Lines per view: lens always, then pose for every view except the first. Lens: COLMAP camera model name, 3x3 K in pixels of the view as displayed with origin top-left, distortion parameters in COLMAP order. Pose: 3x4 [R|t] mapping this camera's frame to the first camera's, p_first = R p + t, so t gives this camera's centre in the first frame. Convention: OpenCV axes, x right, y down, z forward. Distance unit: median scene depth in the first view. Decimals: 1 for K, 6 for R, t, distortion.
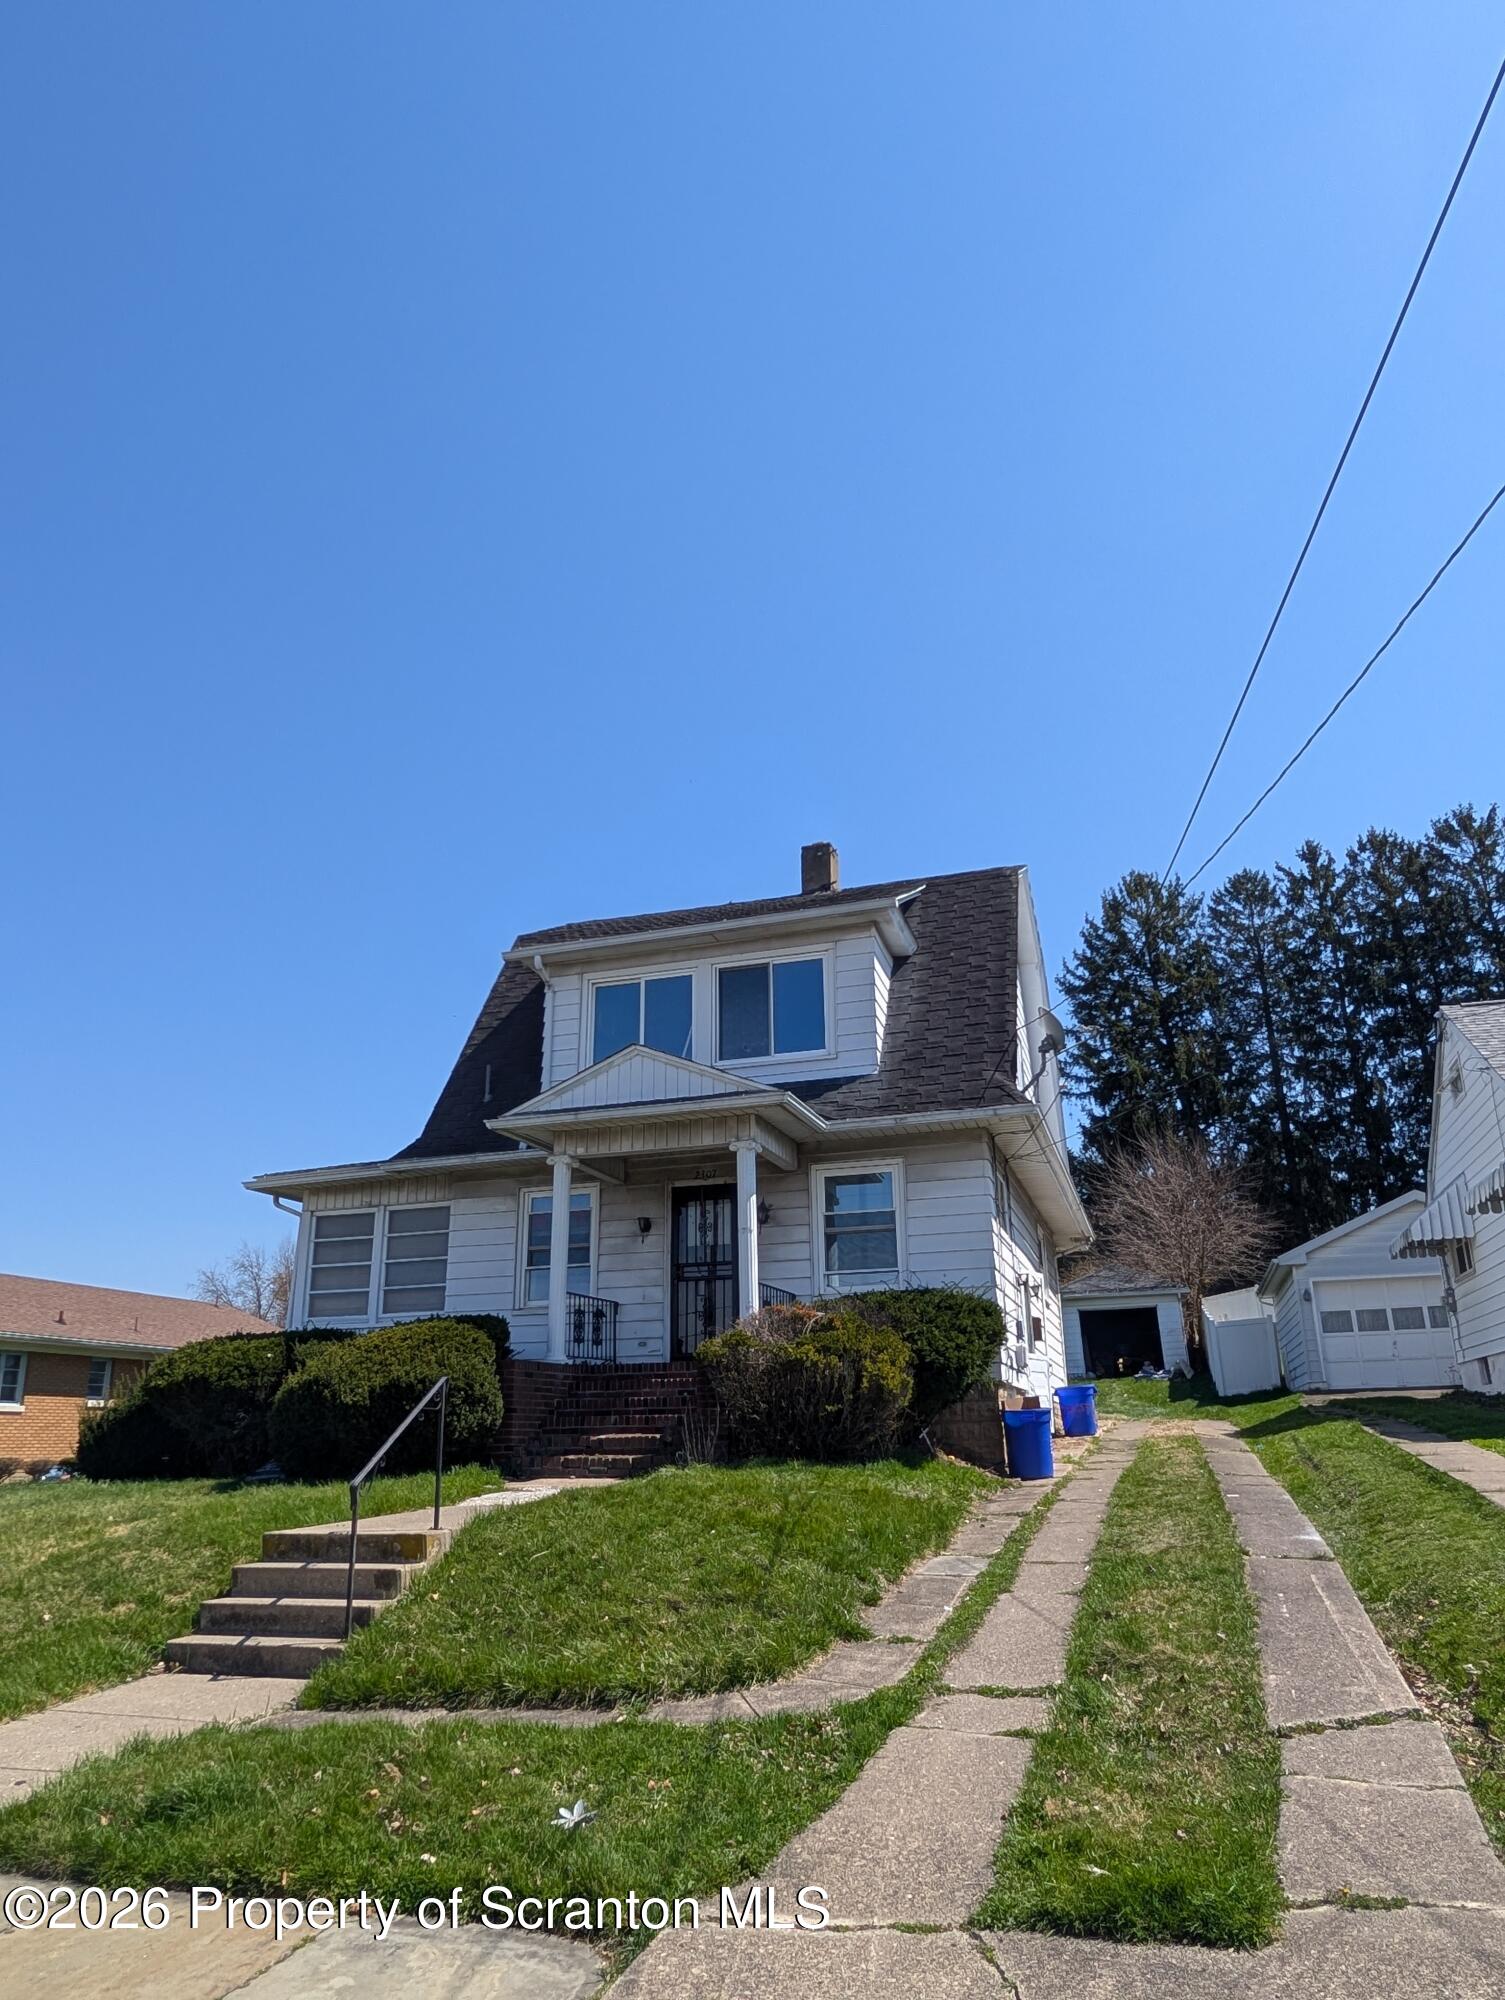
lens RADIAL K [[1328.2, 0, 752.5], [0, 1328.2, 1000.0], [0, 0, 1]] dist [-0.012743, 0.005351]
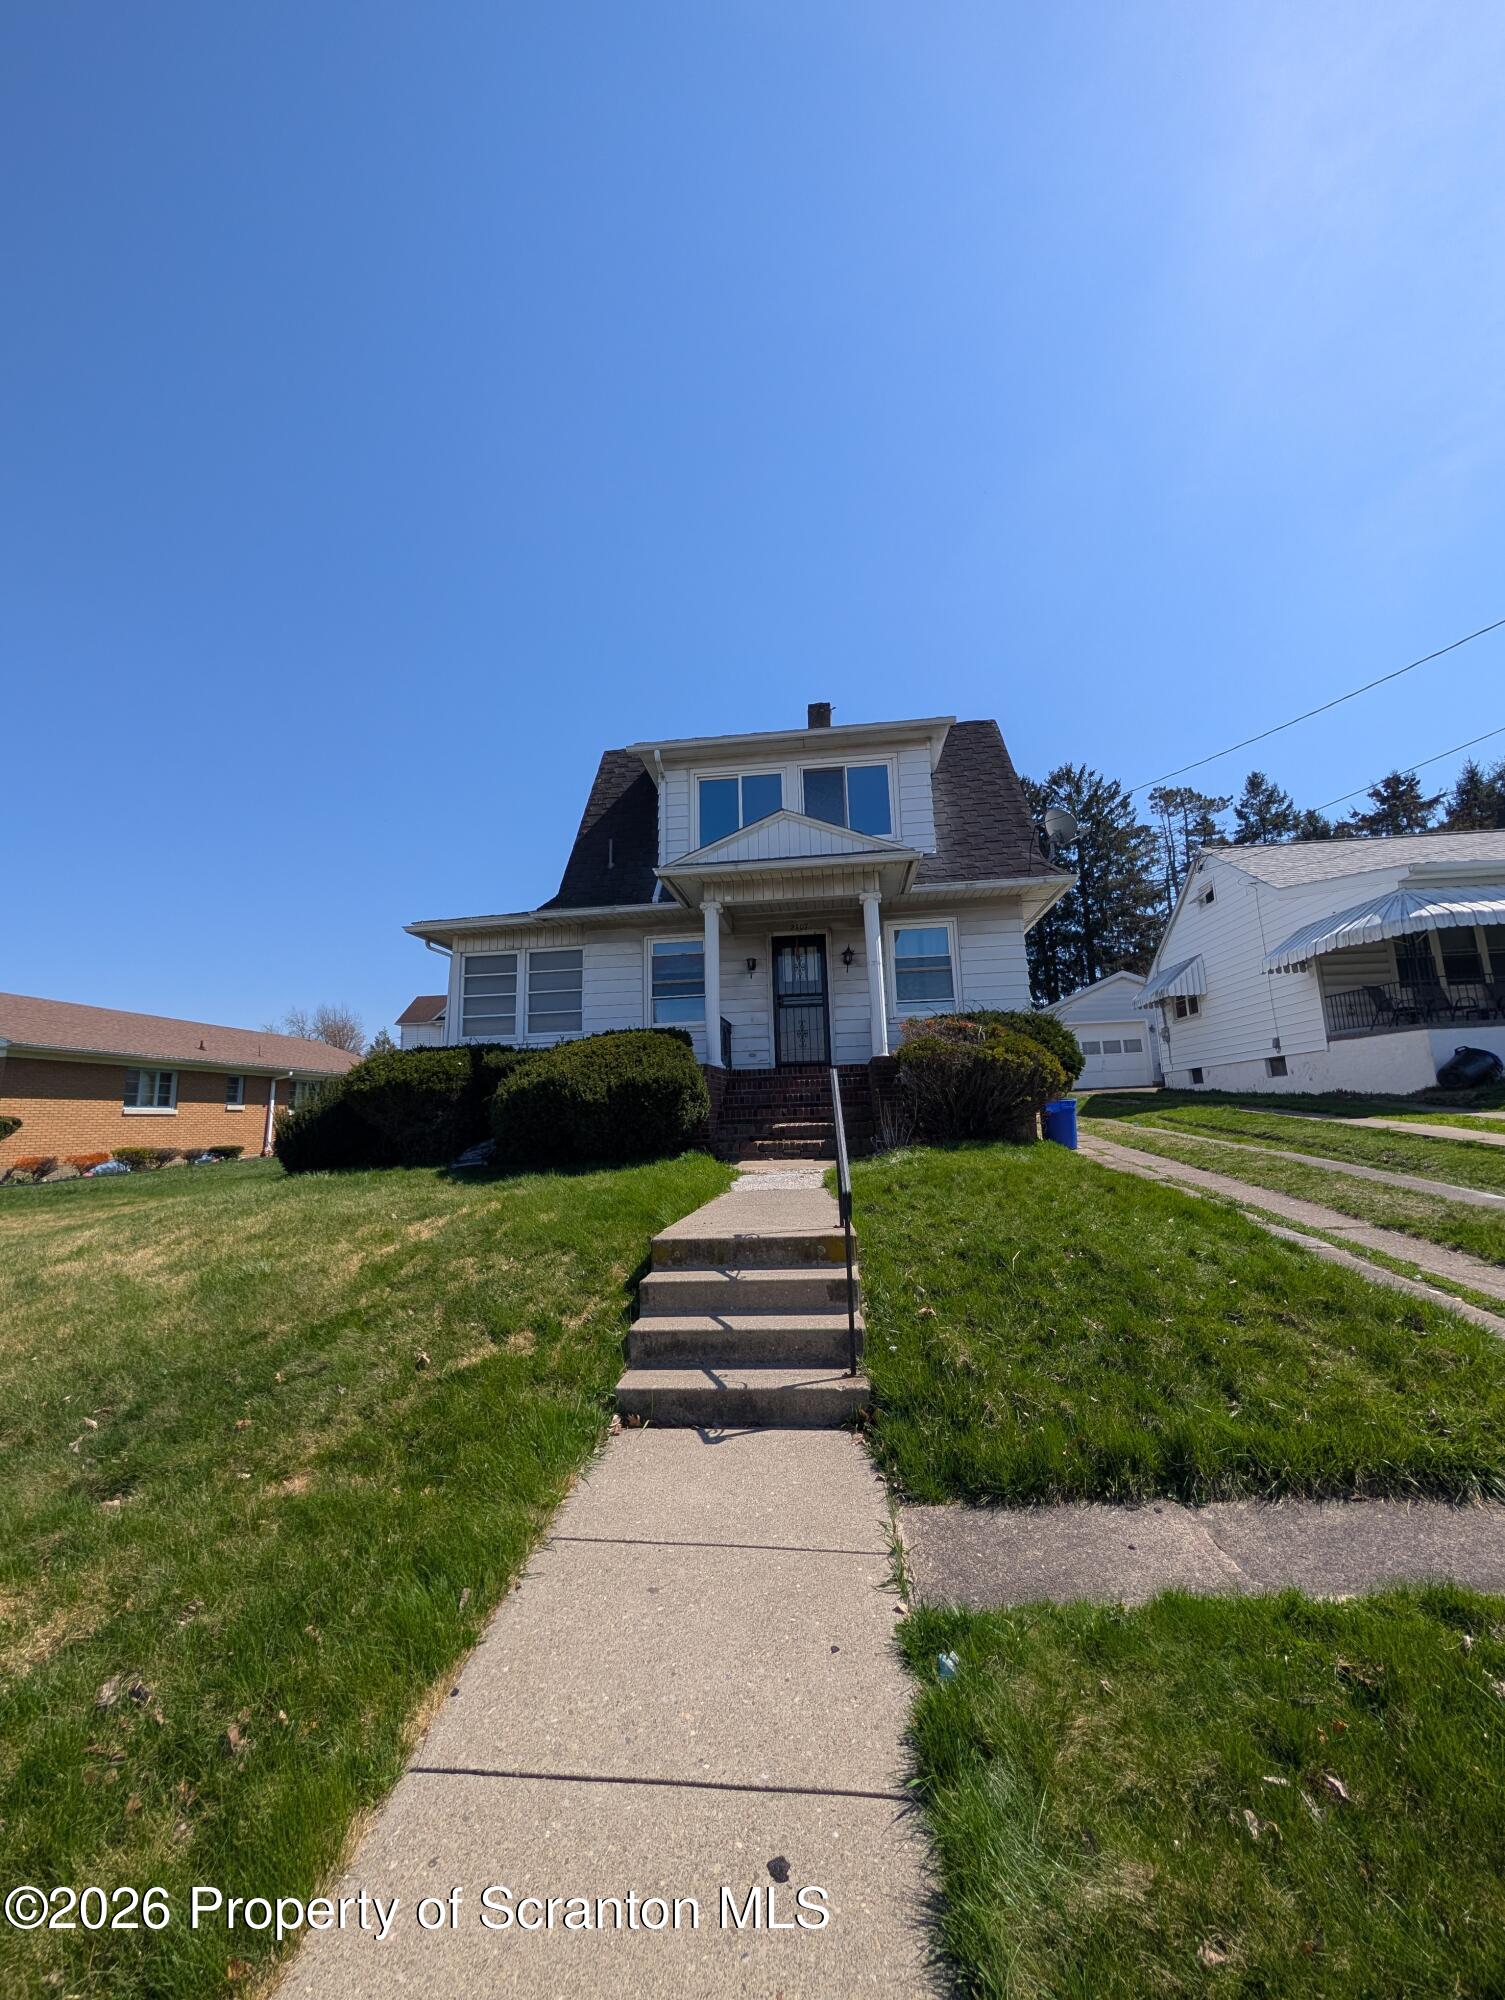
lens RADIAL K [[765.8, 0, 756.6], [0, 765.8, 987.0], [0, 0, 1]] dist [-0.003374, 0.000240]
pose [[0.981100, 0.016808, 0.192769, -0.208121], [-0.044625, 0.989020, 0.140880, 0.081850], [-0.188284, -0.146820, 0.971078, 0.263442]]
